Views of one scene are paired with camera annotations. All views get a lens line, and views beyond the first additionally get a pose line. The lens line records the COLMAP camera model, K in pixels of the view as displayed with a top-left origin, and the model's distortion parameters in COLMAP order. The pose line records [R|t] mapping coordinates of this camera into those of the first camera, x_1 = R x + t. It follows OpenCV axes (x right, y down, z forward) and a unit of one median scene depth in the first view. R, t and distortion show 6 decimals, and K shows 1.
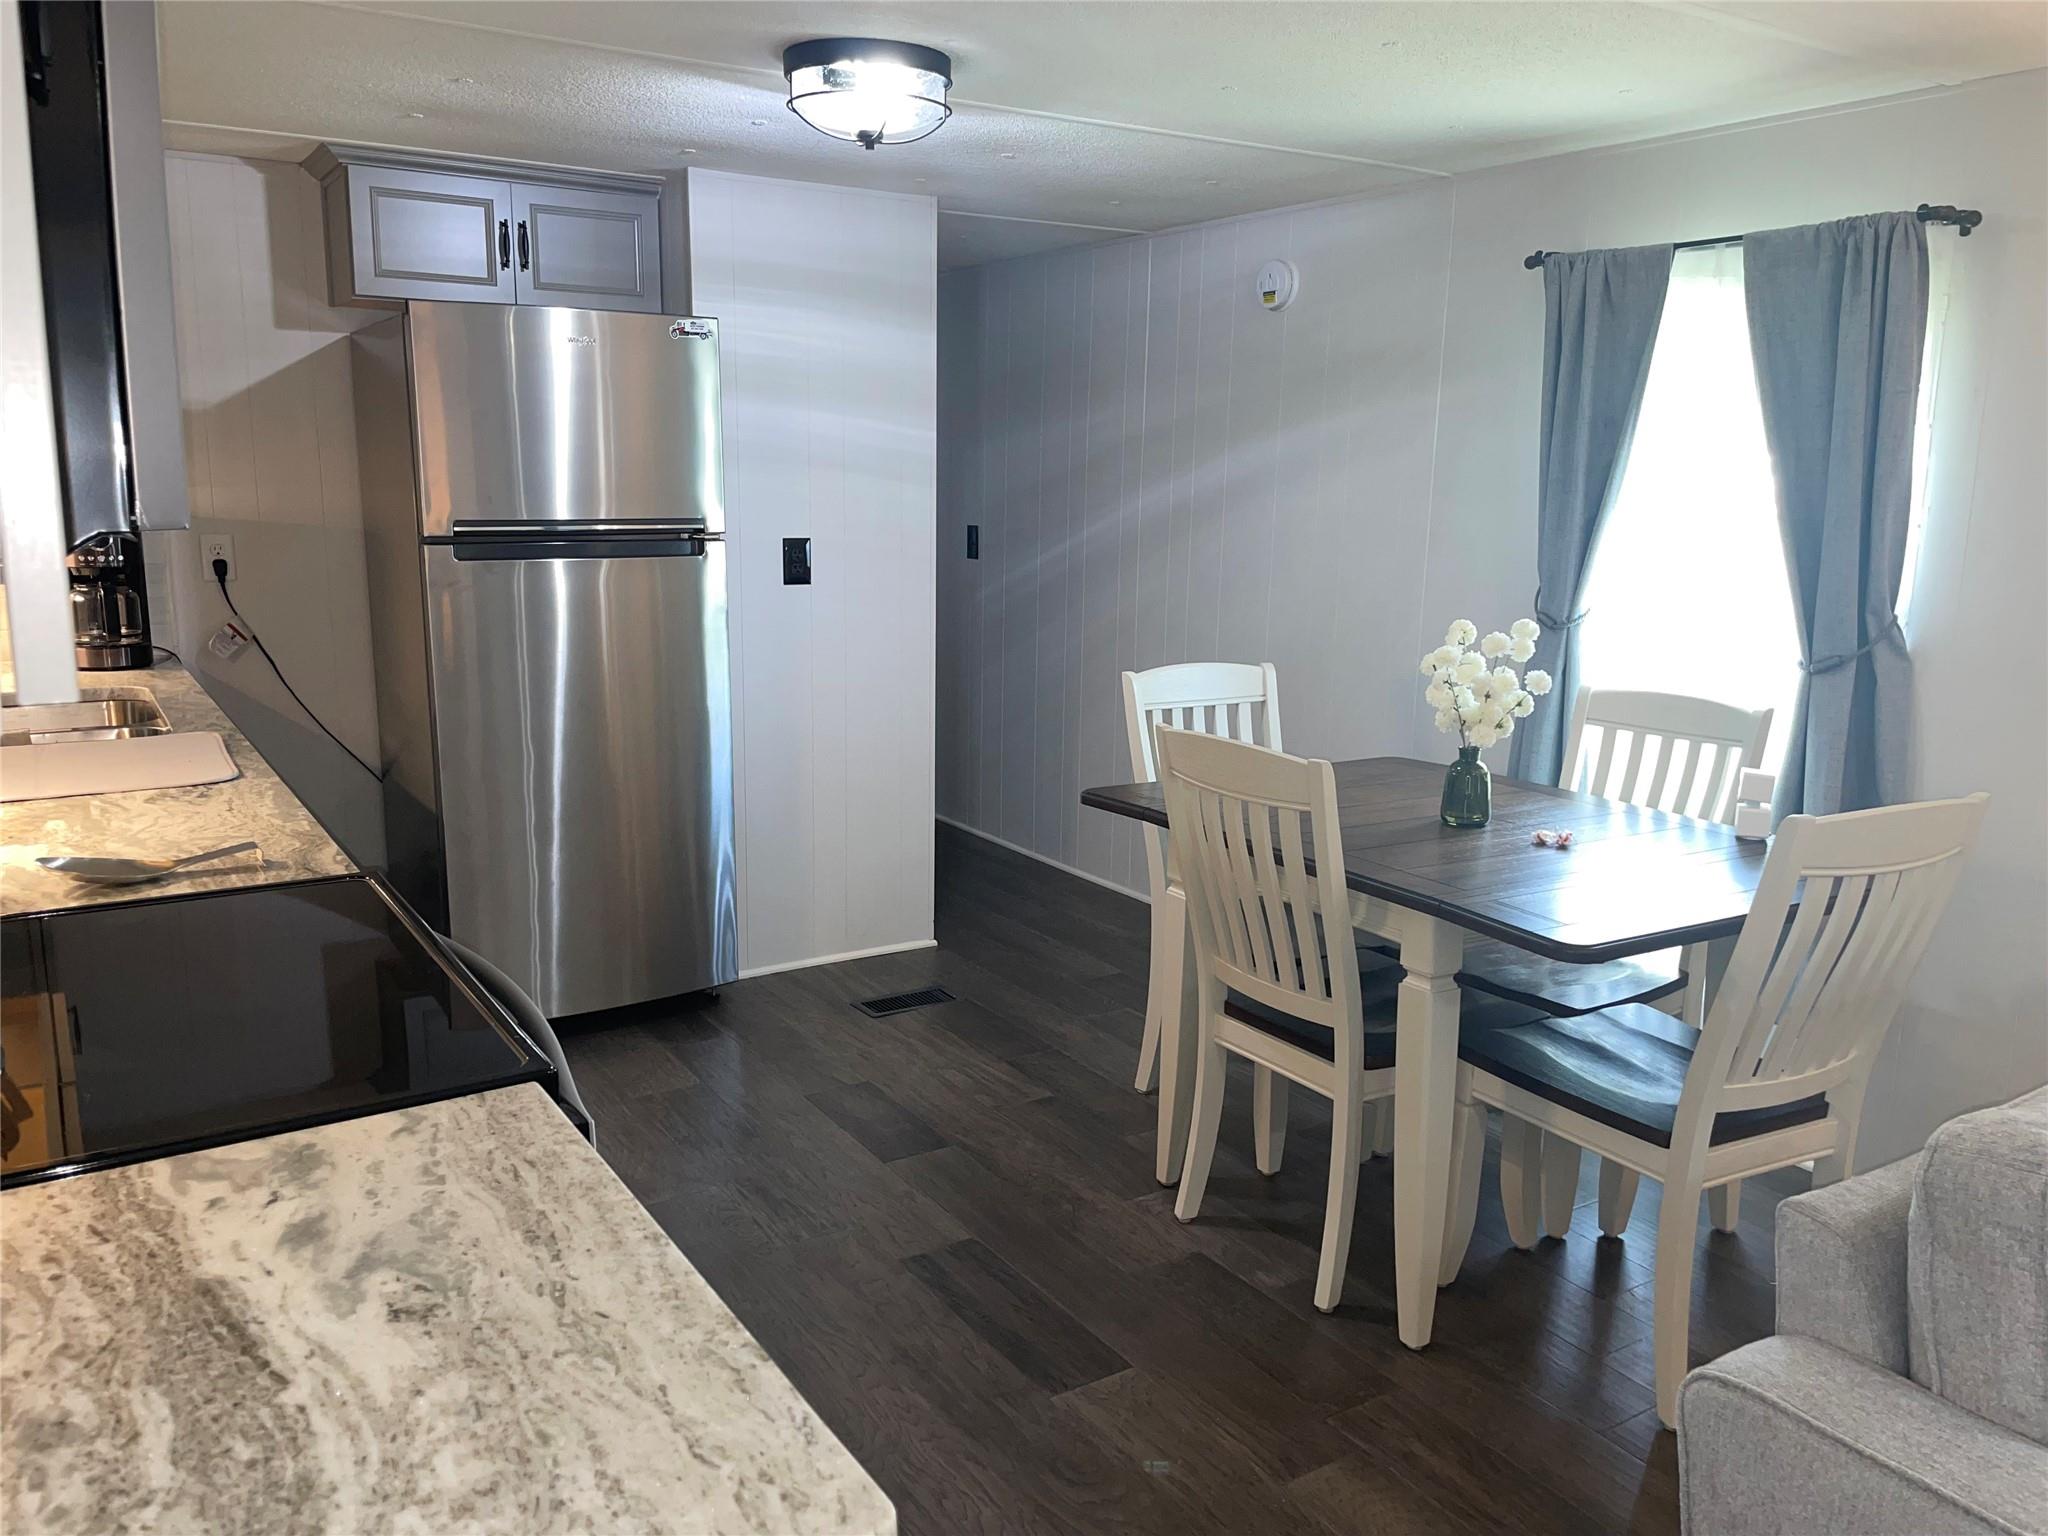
lens RADIAL K [[1557.9, 0, 1019.3], [0, 1557.9, 760.1], [0, 0, 1]] dist [0.073197, -0.105836]
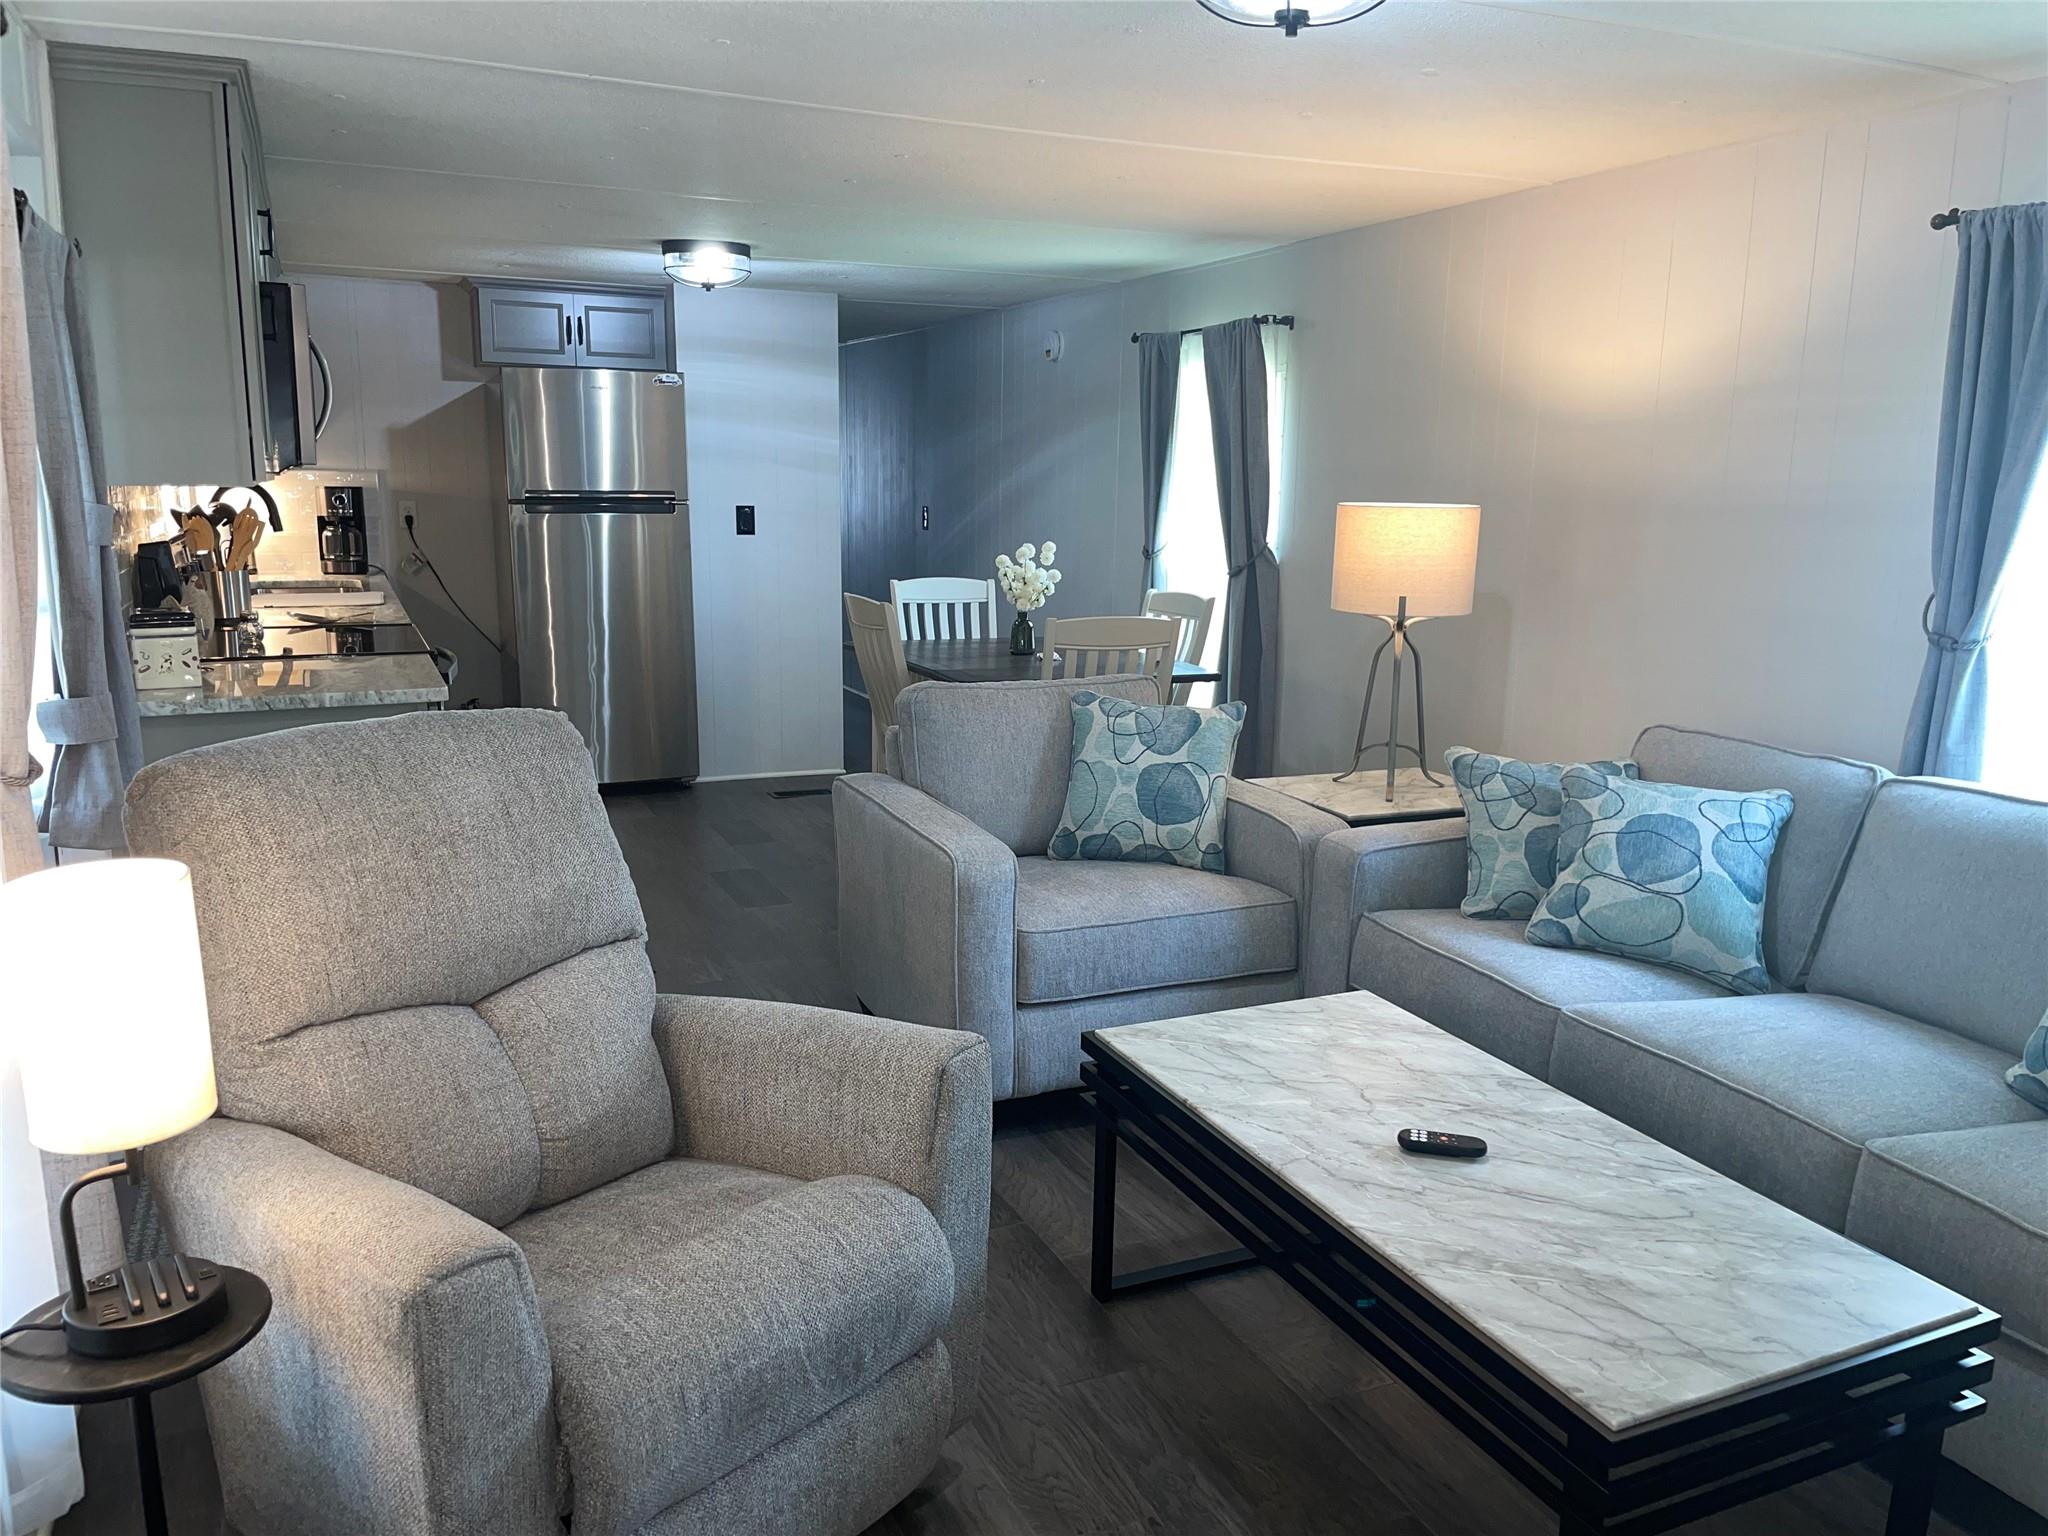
lens RADIAL K [[1557.9, 0, 1033.6], [0, 1557.9, 767.4], [0, 0, 1]] dist [0.073197, -0.105836]
pose [[0.989051, 0.027261, -0.145033, 0.431204], [-0.027582, 0.999620, -0.000204, 0.131580], [0.144972, 0.004202, 0.989427, -0.608535]]
